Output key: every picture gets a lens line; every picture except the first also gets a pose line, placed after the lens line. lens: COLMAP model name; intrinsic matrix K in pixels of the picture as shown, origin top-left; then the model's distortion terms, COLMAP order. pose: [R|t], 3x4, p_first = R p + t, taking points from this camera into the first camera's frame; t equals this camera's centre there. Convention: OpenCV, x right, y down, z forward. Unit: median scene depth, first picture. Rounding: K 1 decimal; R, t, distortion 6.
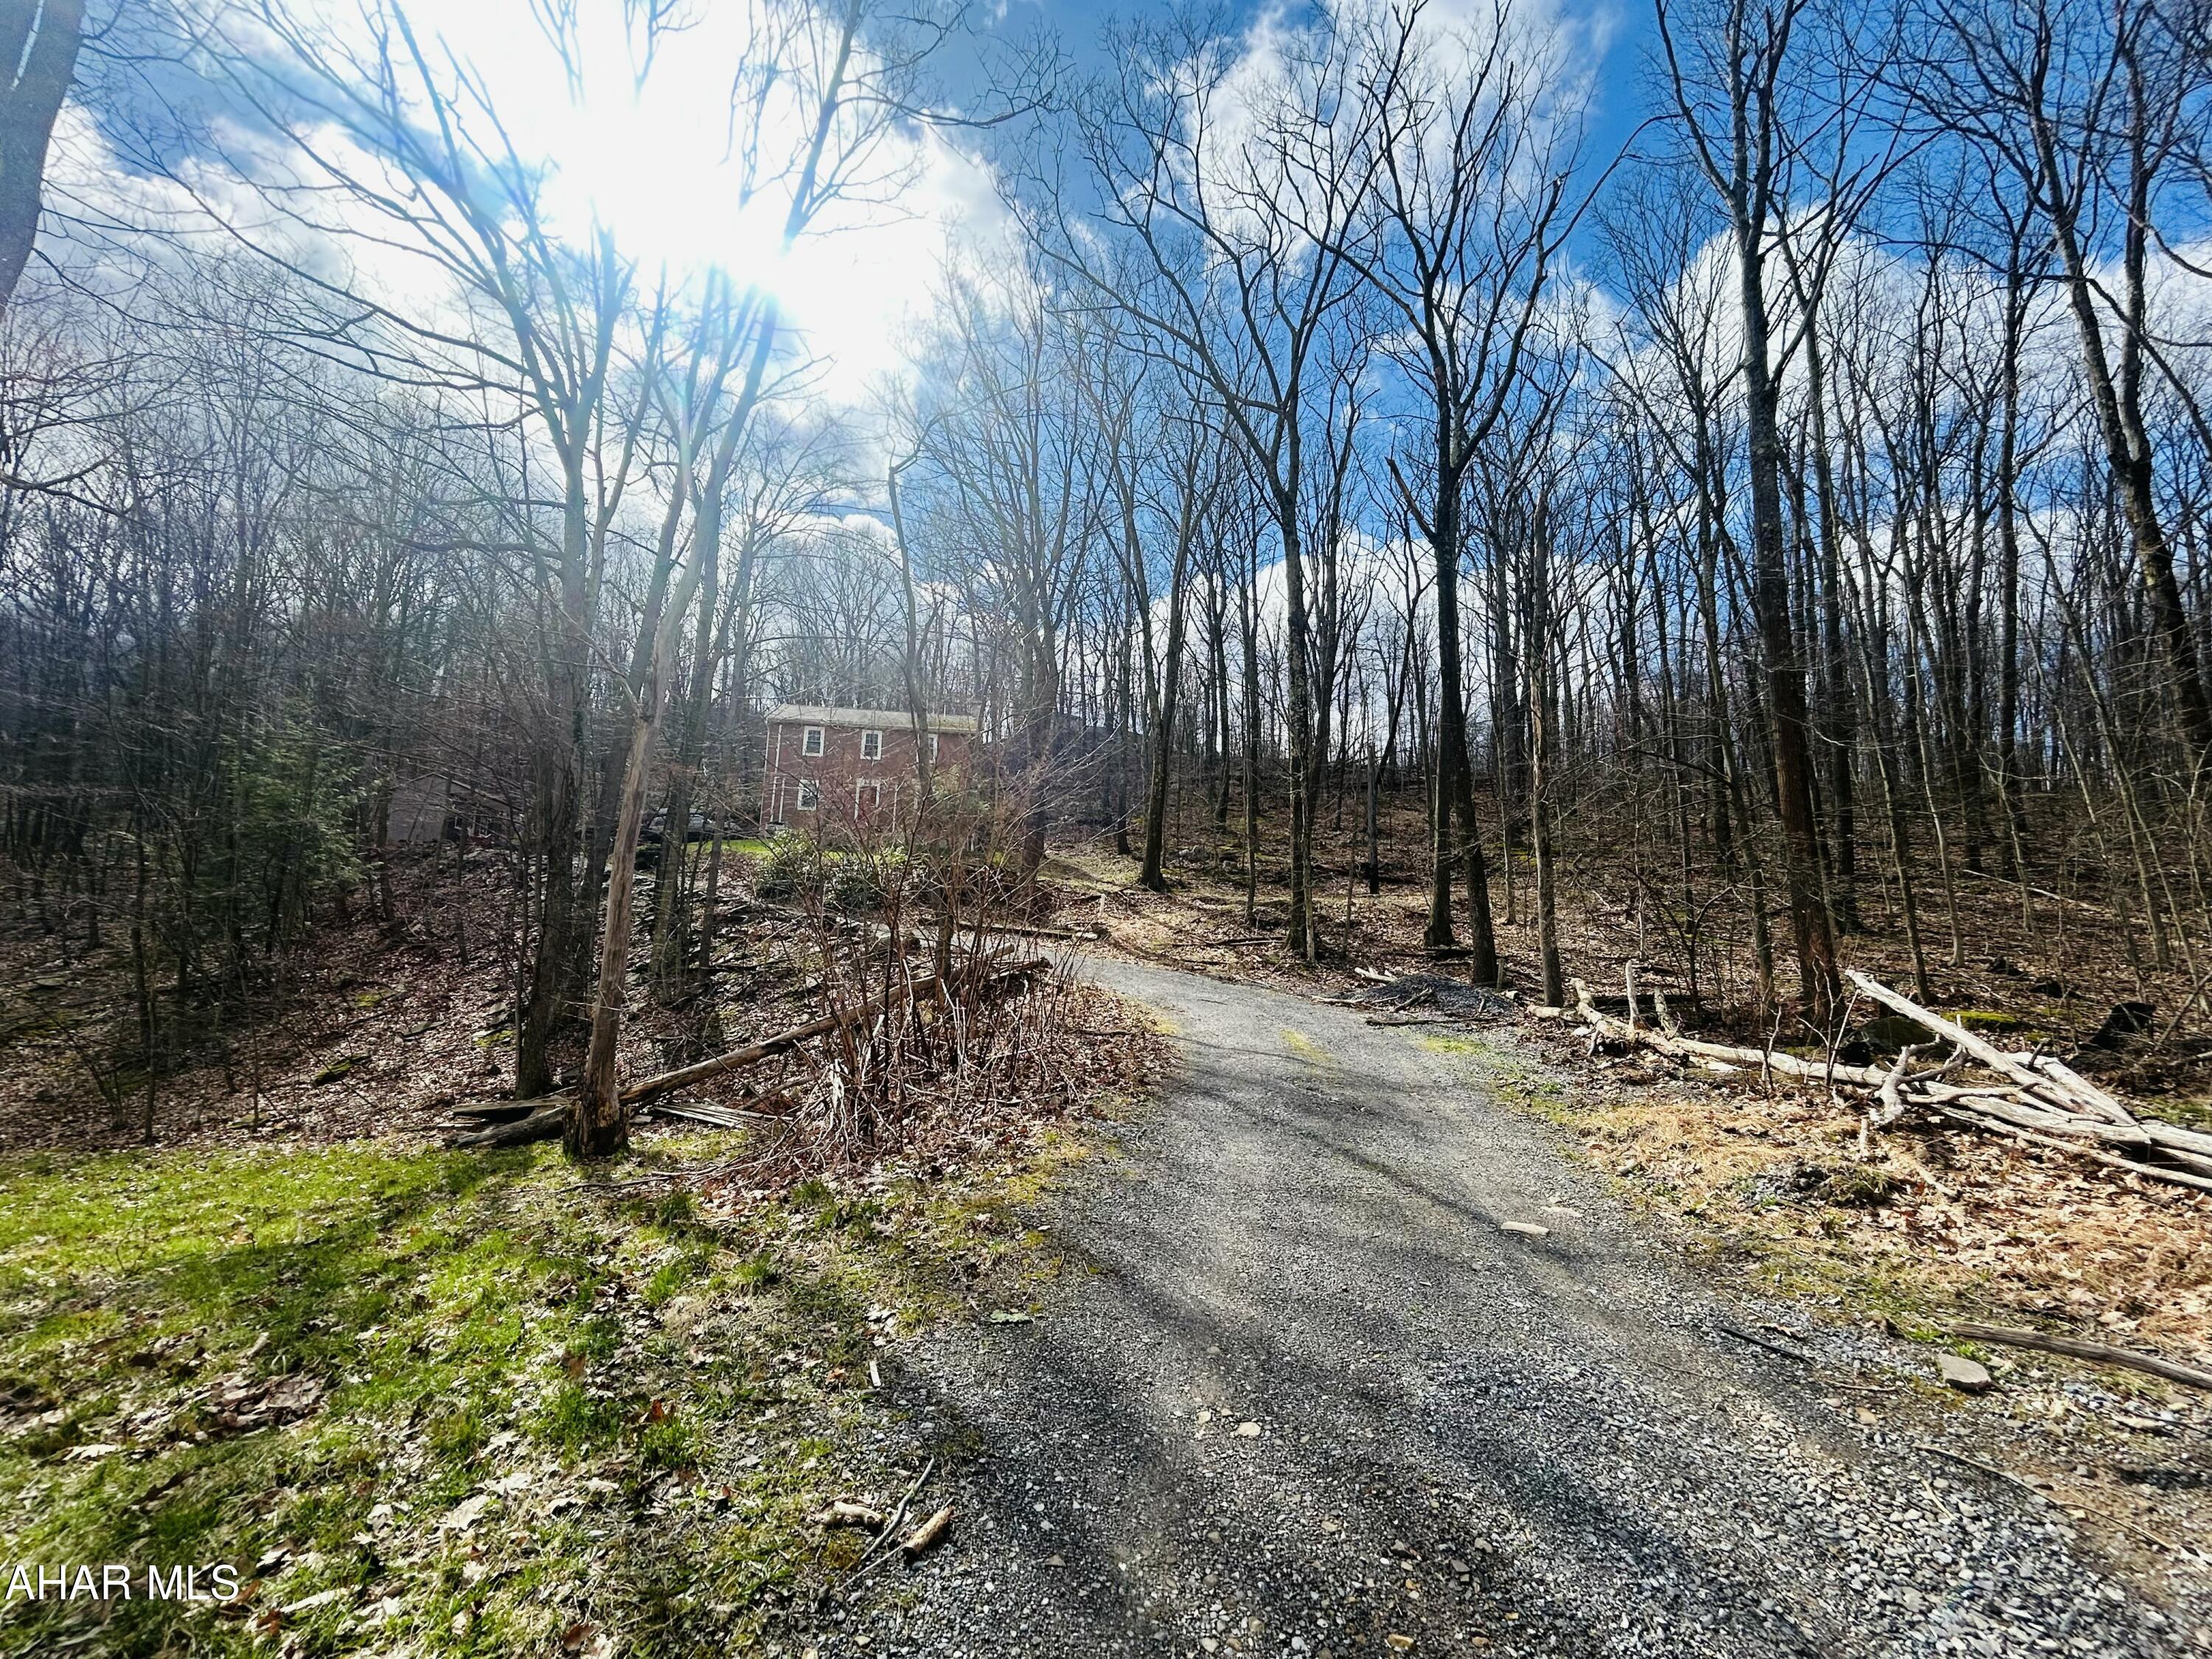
lens RADIAL K [[899.0, 0, 1105.9], [0, 899.0, 832.7], [0, 0, 1]] dist [-0.002473, 0.000484]
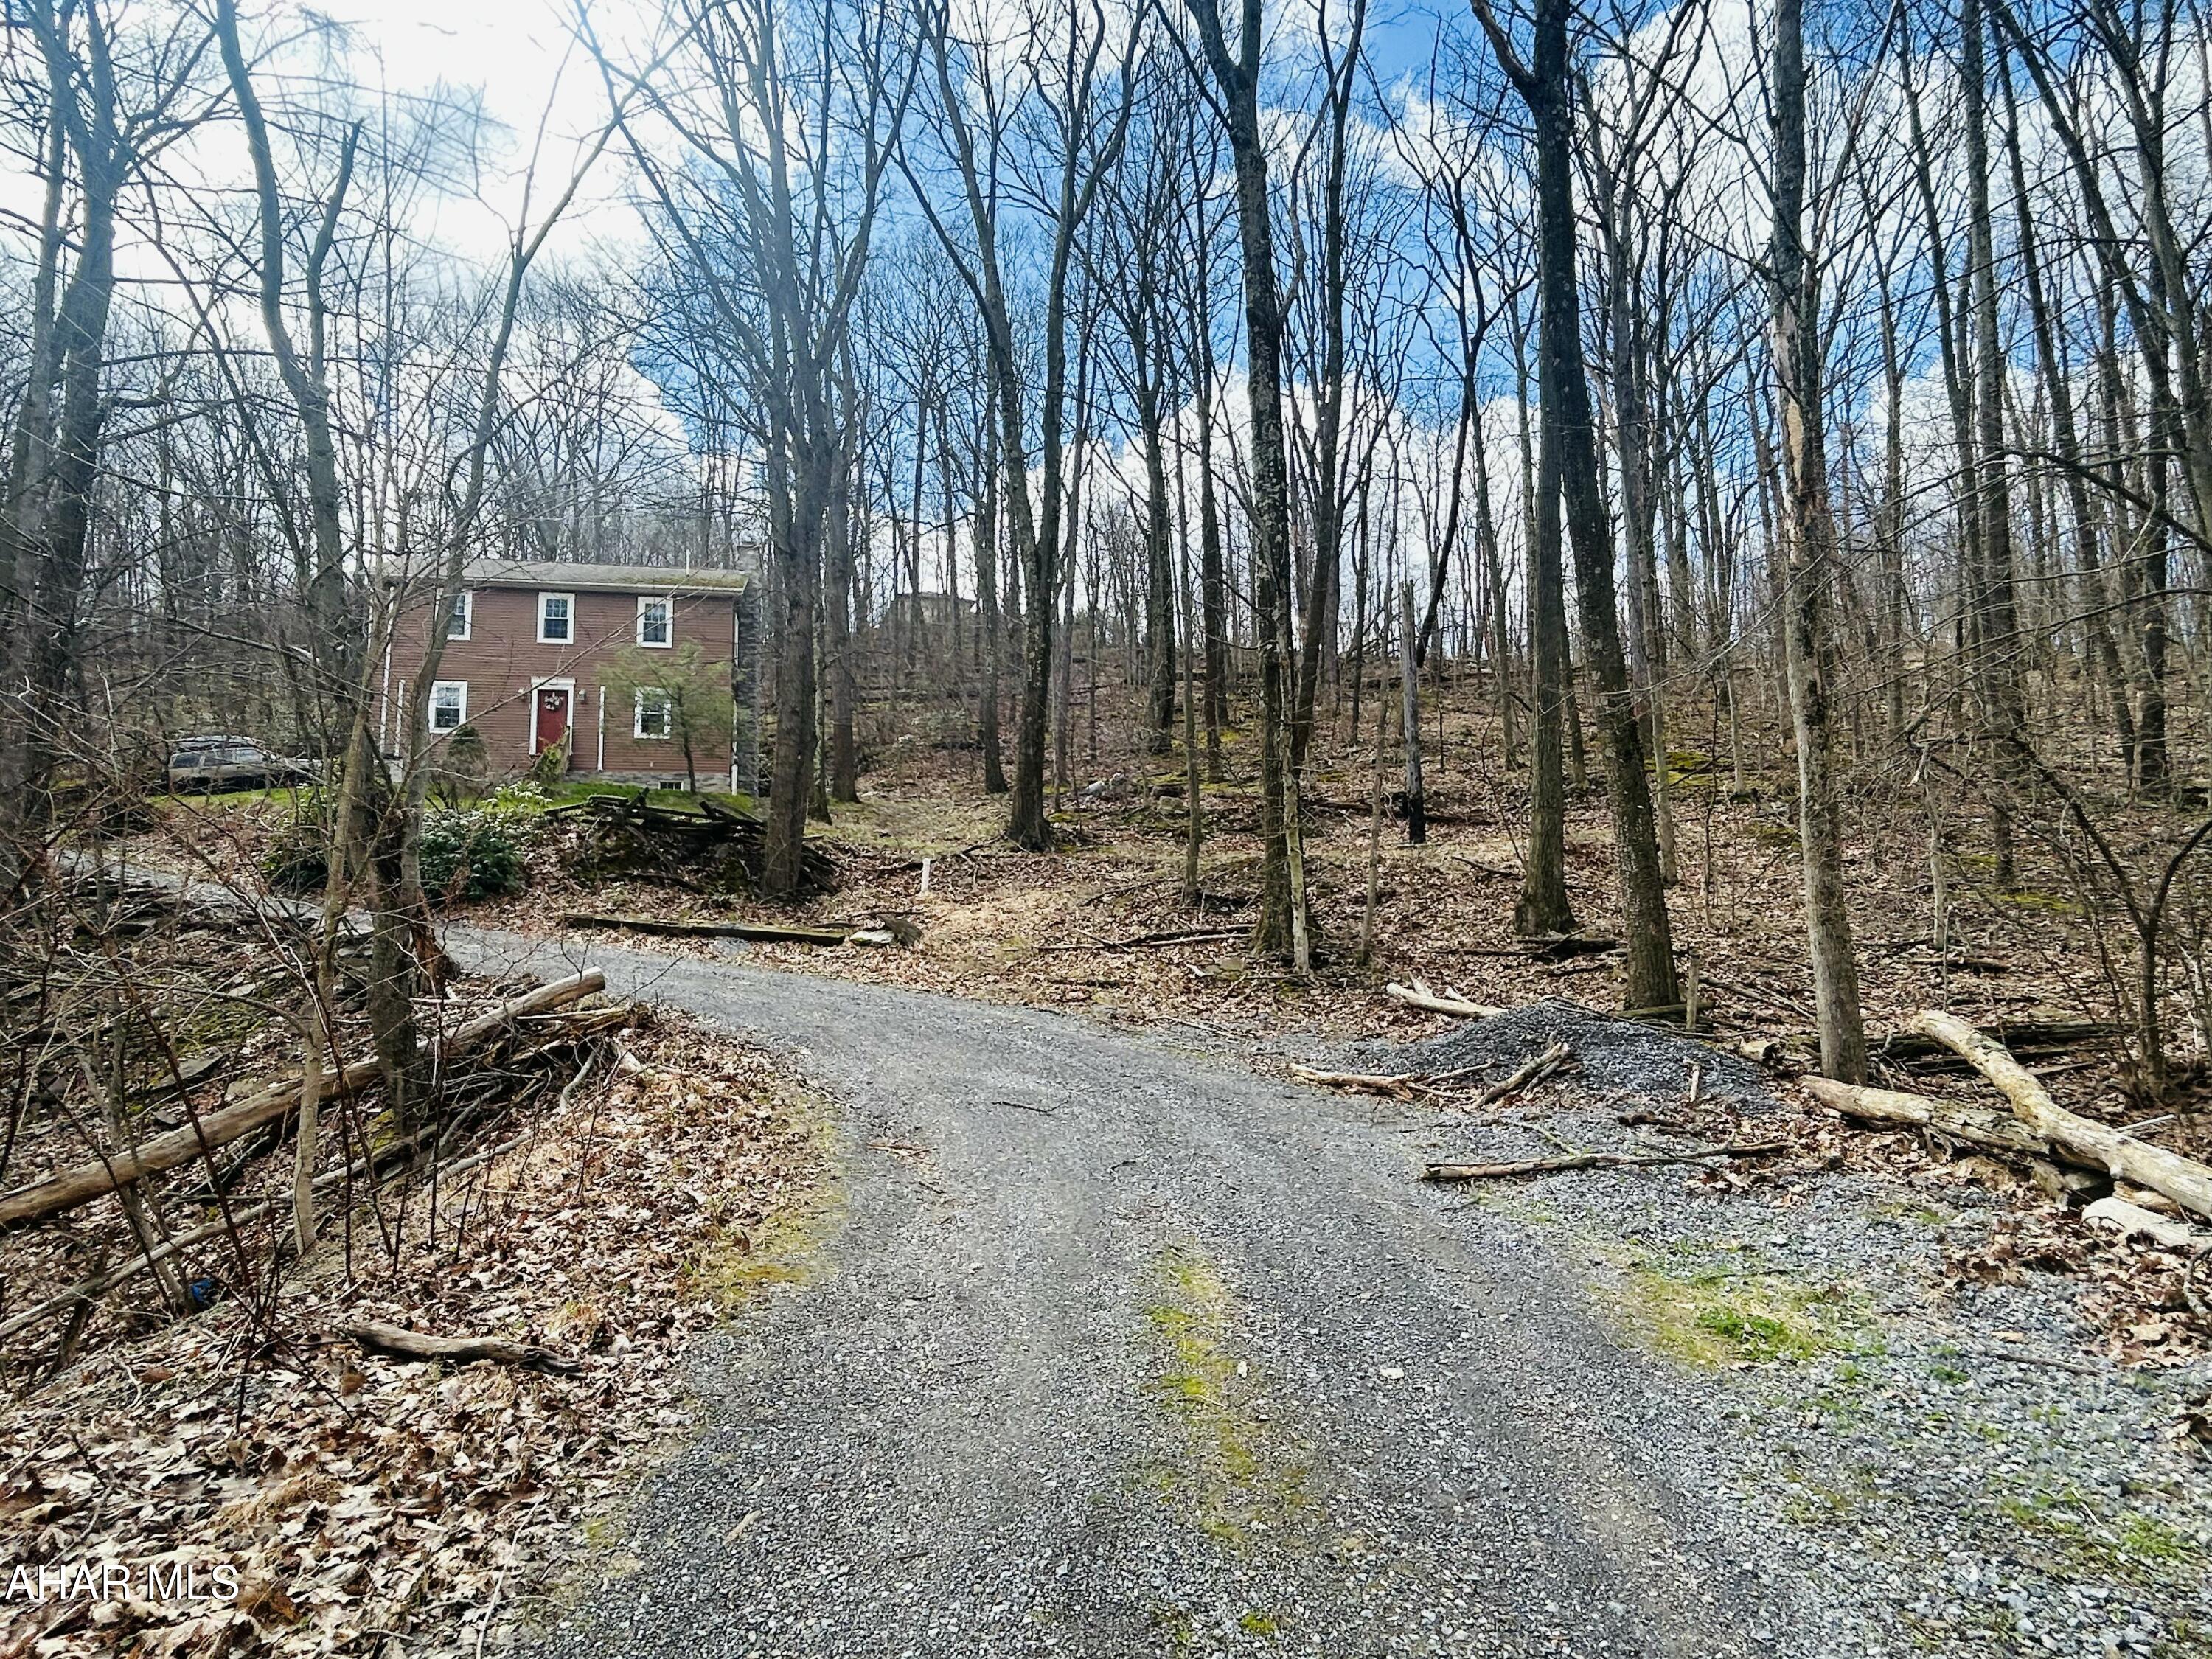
lens RADIAL K [[1296.0, 0, 1106.0], [0, 1296.0, 829.5], [0, 0, 1]] dist [0.001731, 0.000340]
pose [[0.997718, -0.030440, 0.060261, 0.061174], [0.028021, 0.998783, 0.040580, 0.023667], [-0.061423, -0.038799, 0.997357, 0.224523]]
